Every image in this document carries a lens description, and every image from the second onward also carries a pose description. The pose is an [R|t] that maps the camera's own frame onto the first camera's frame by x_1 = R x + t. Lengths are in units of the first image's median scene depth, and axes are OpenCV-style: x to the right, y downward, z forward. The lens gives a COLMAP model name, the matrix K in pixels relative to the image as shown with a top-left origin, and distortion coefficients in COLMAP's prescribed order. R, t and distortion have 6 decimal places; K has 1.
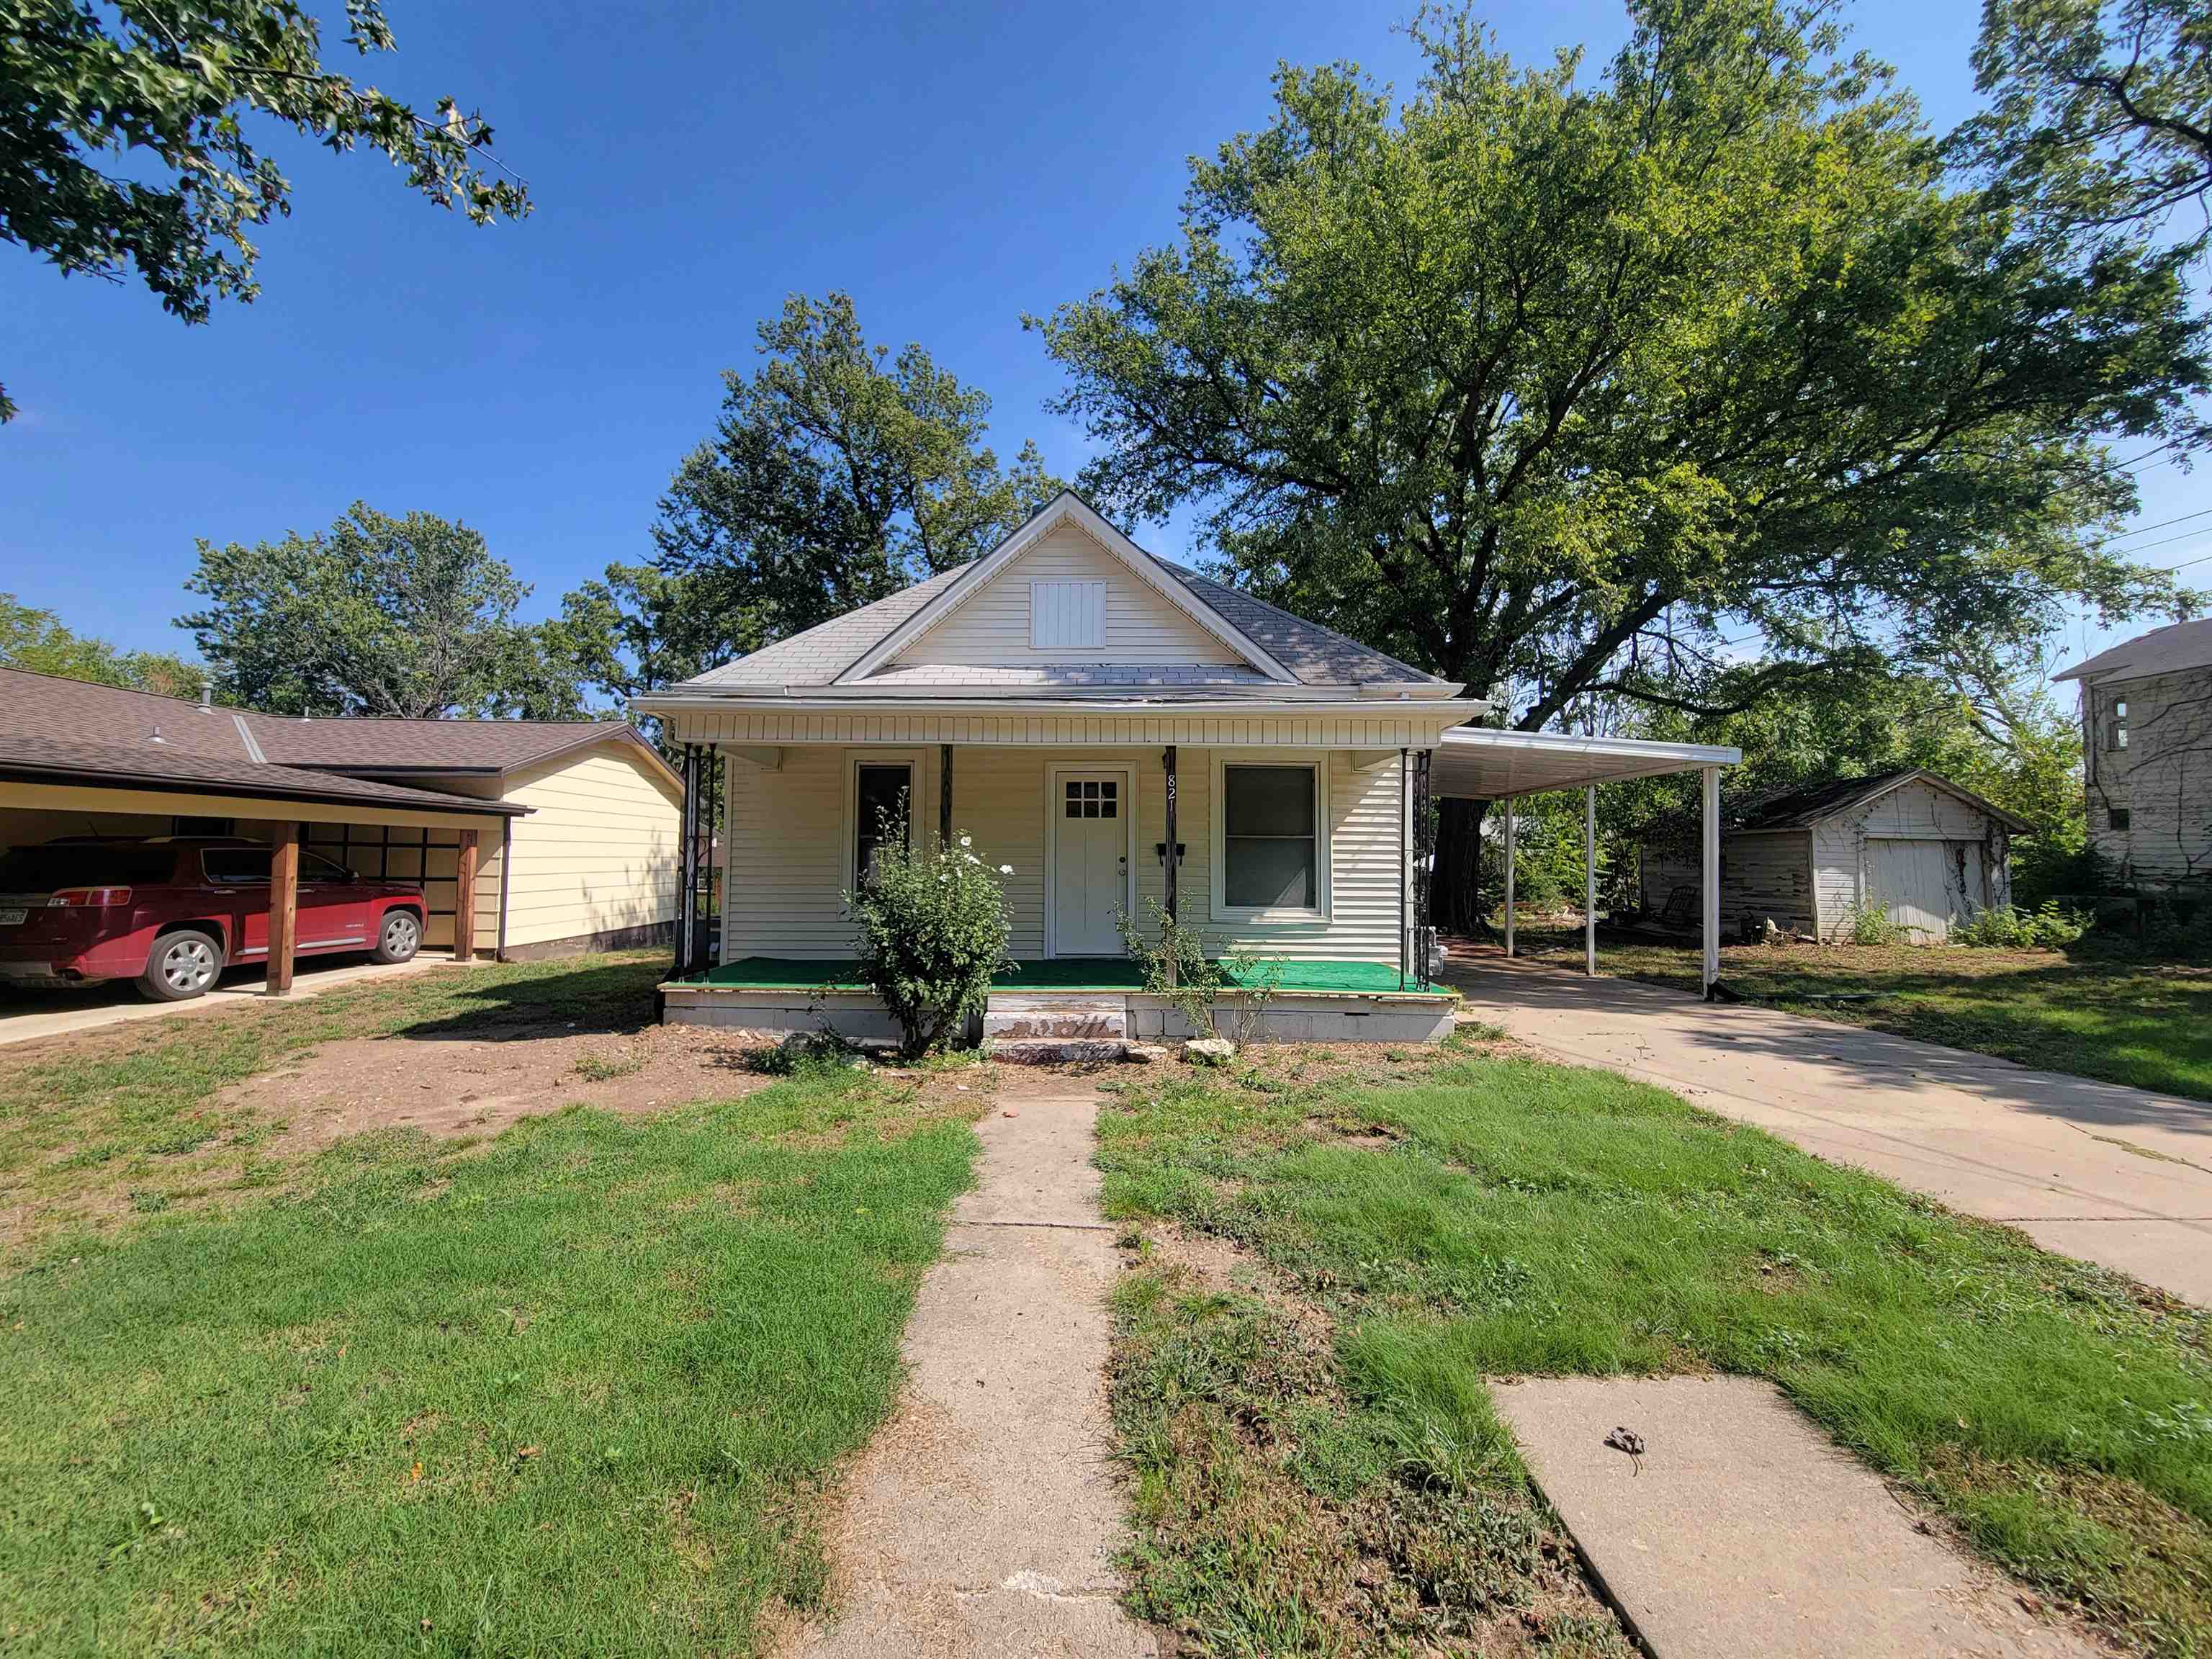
lens RADIAL K [[907.2, 0, 1101.5], [0, 907.2, 822.6], [0, 0, 1]] dist [-0.007519, 0.001041]
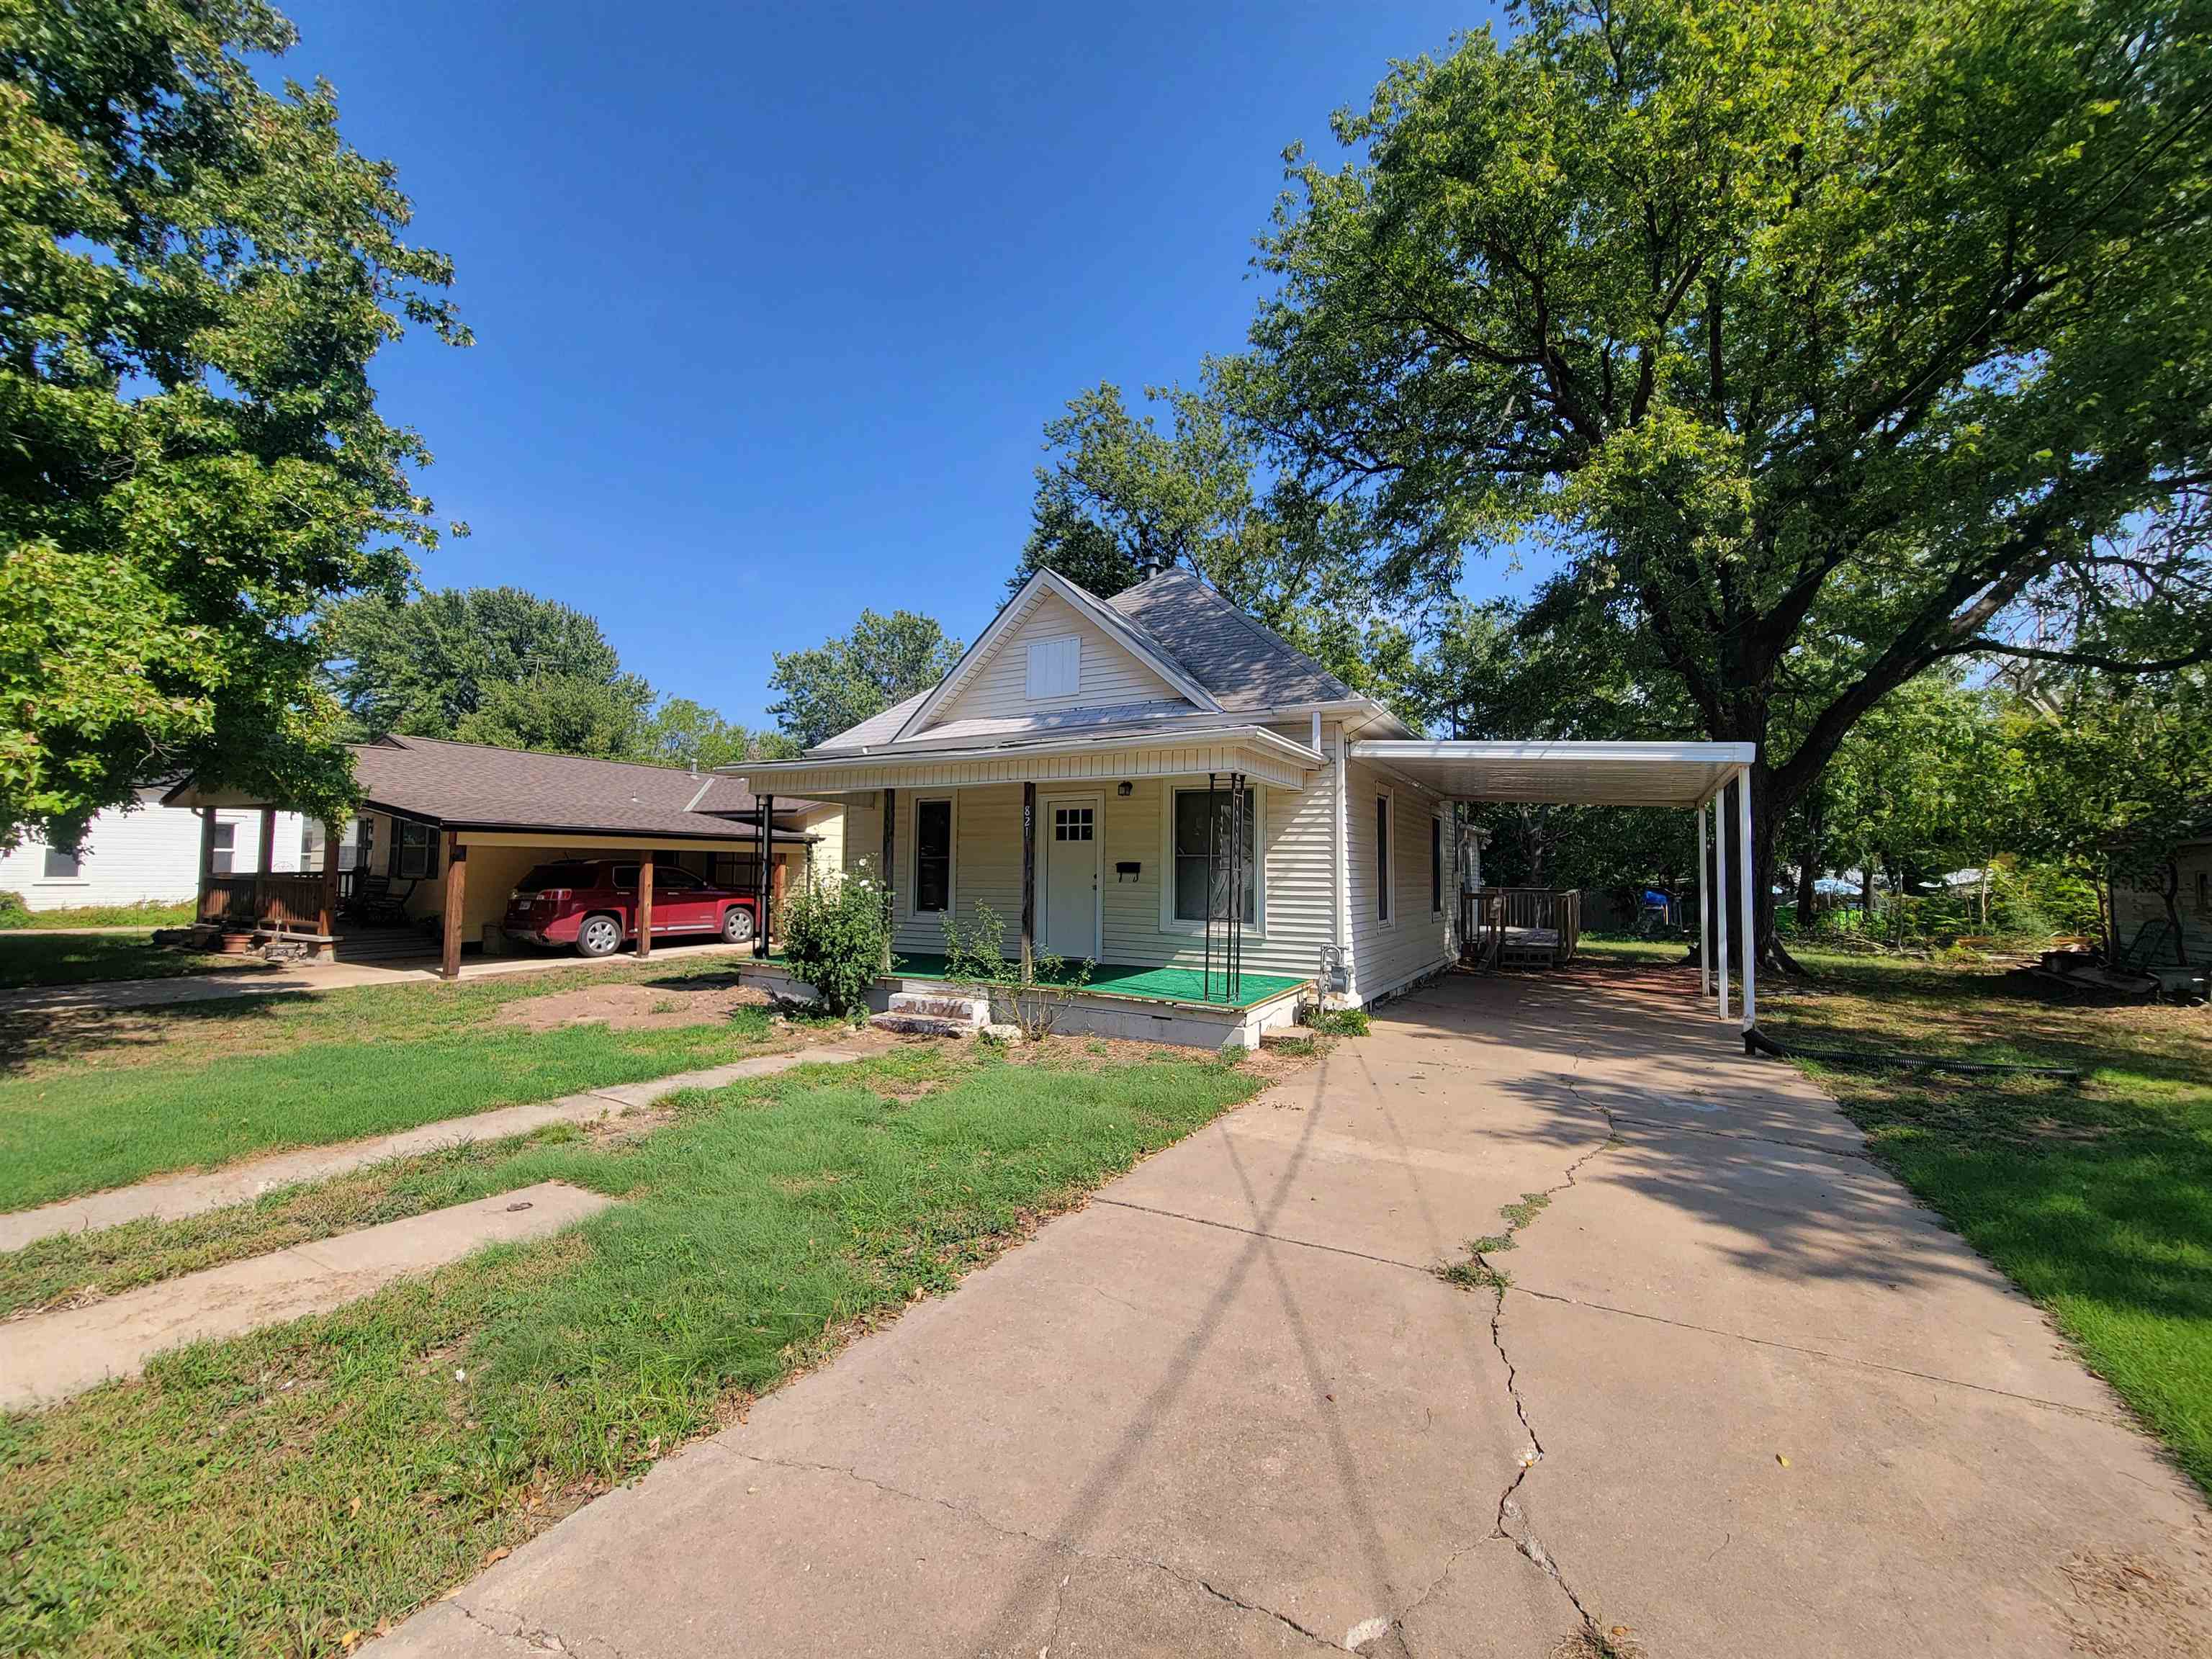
lens RADIAL K [[907.2, 0, 1103.8], [0, 907.2, 830.3], [0, 0, 1]] dist [-0.007519, 0.001041]
pose [[0.866704, -0.020312, -0.498408, 0.602826], [0.015672, 0.999786, -0.013492, -0.001848], [0.498576, 0.003883, 0.866837, 0.009567]]
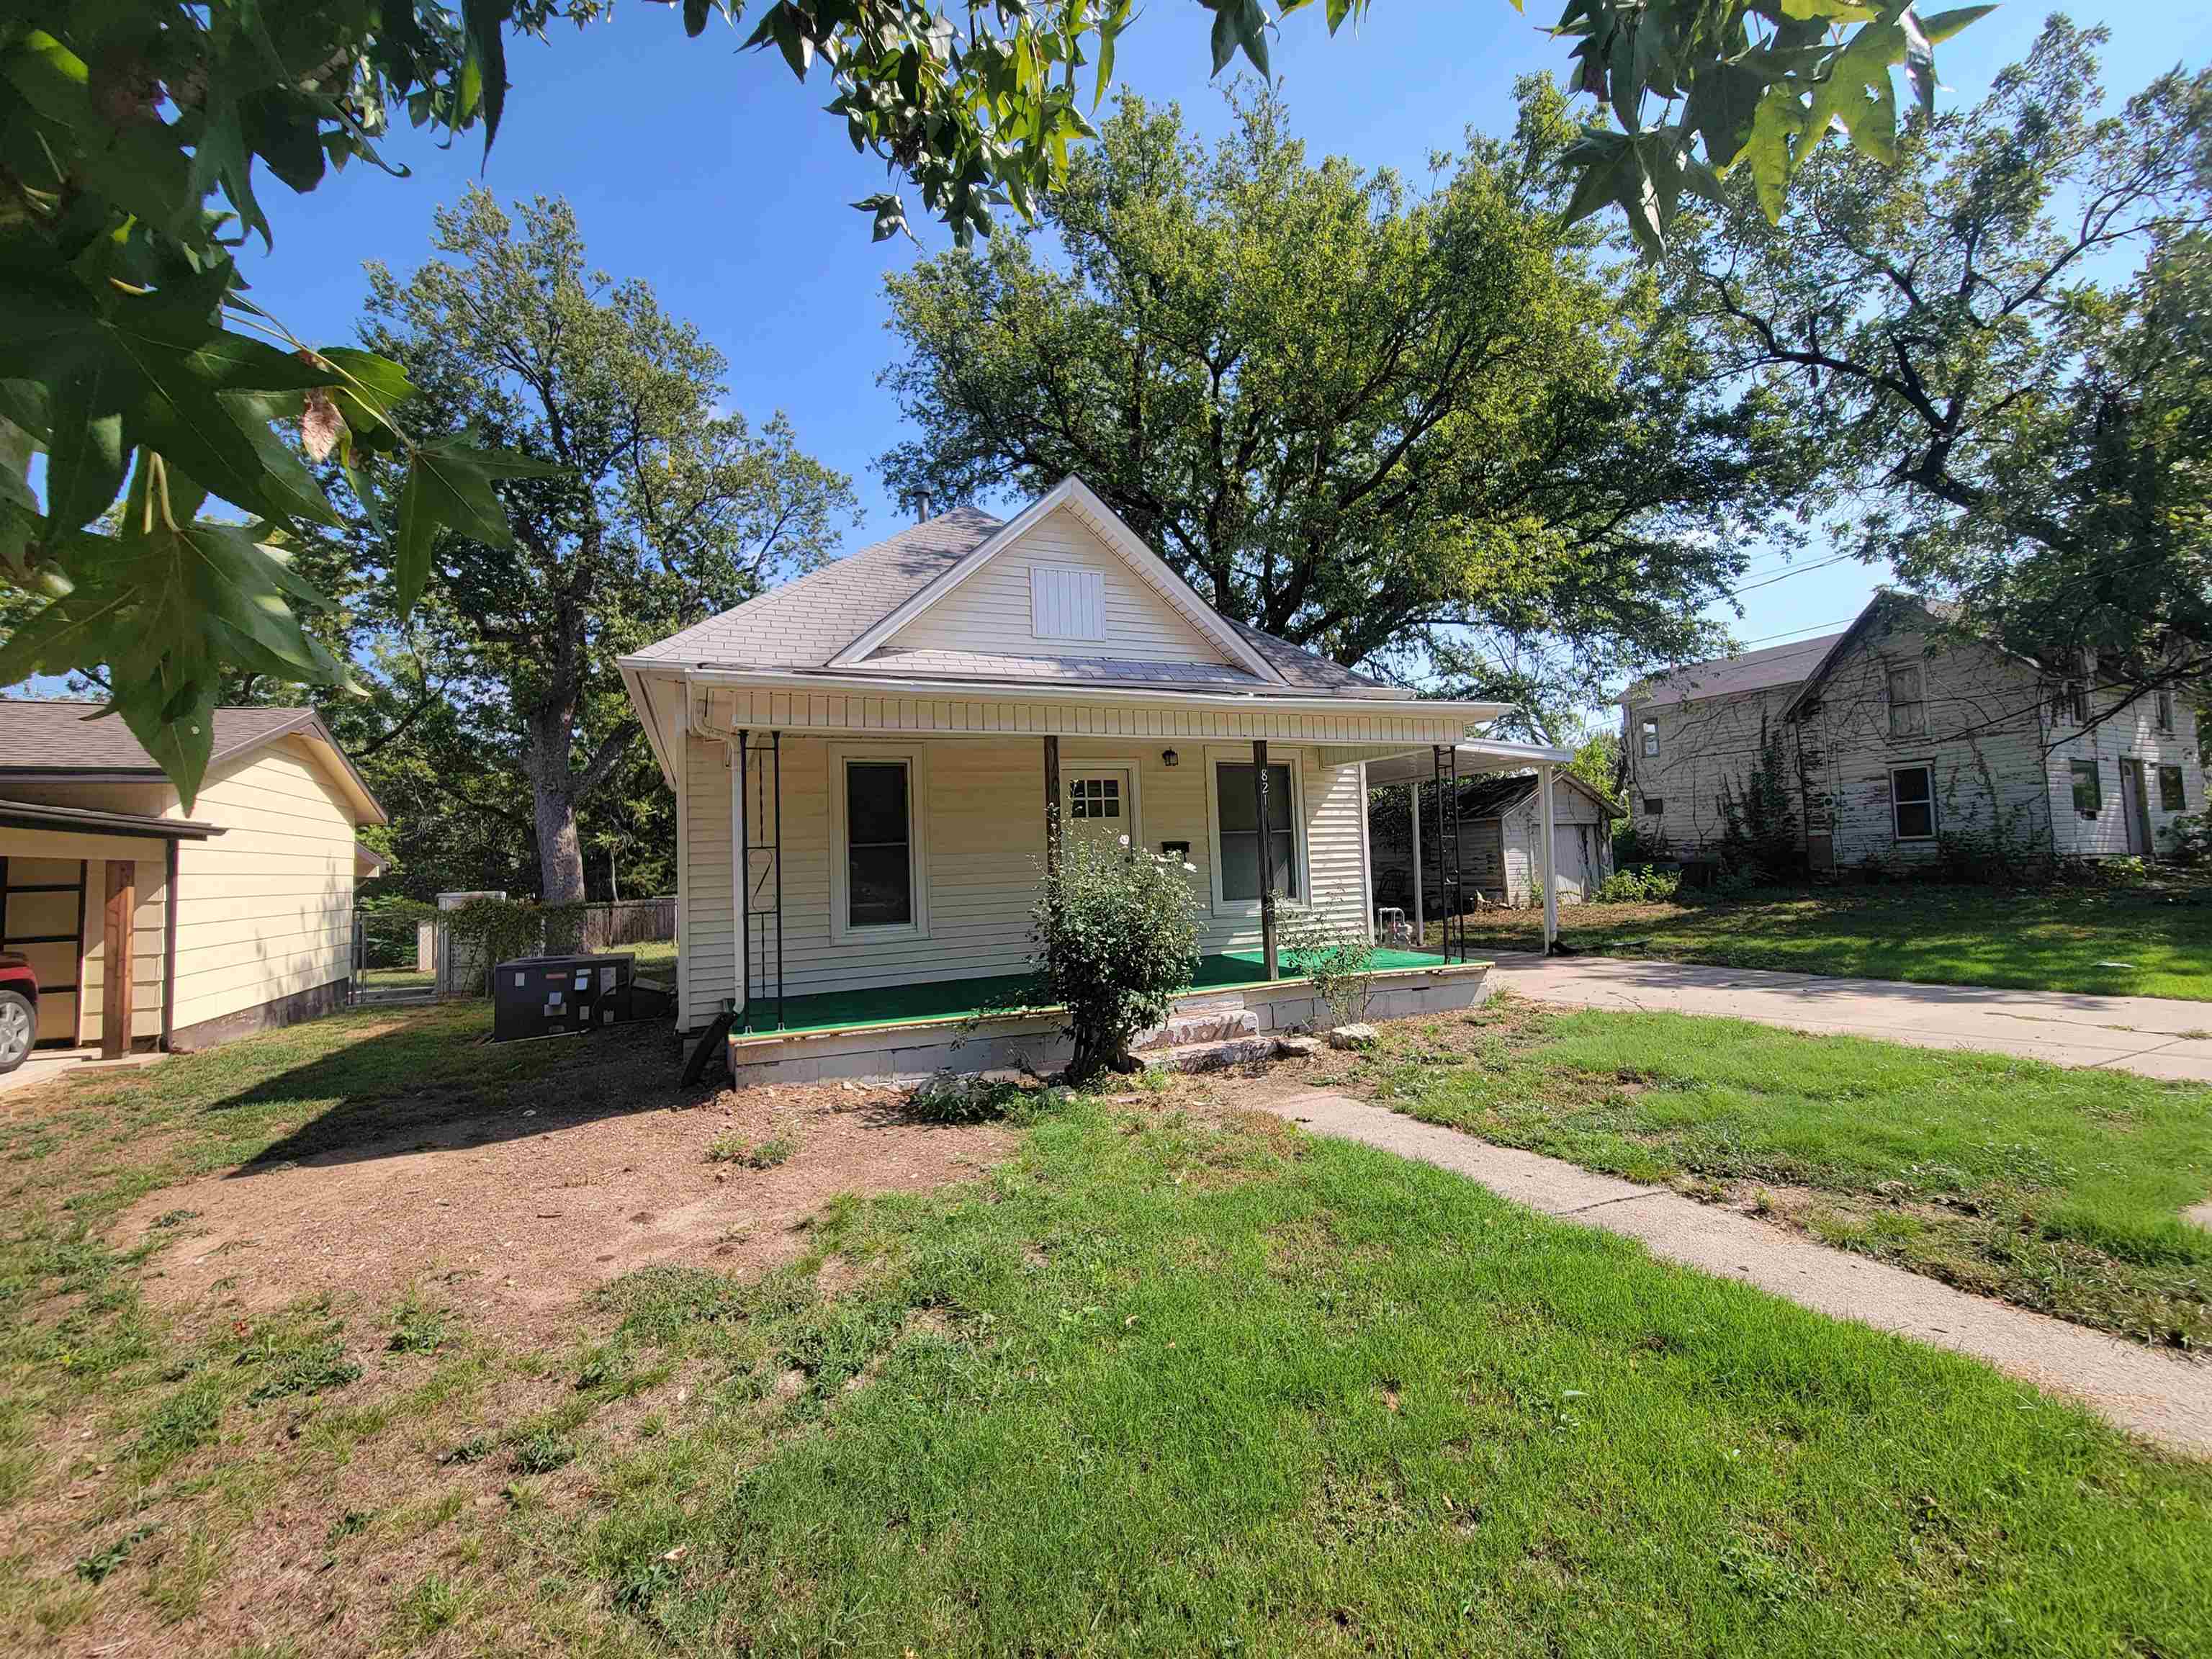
lens RADIAL K [[907.2, 0, 1105.5], [0, 907.2, 819.1], [0, 0, 1]] dist [-0.007519, 0.001041]
pose [[0.914484, -0.023635, 0.403931, -0.388859], [0.029416, 0.999534, -0.008111, 0.004482], [-0.403551, 0.019300, 0.914754, 0.119942]]
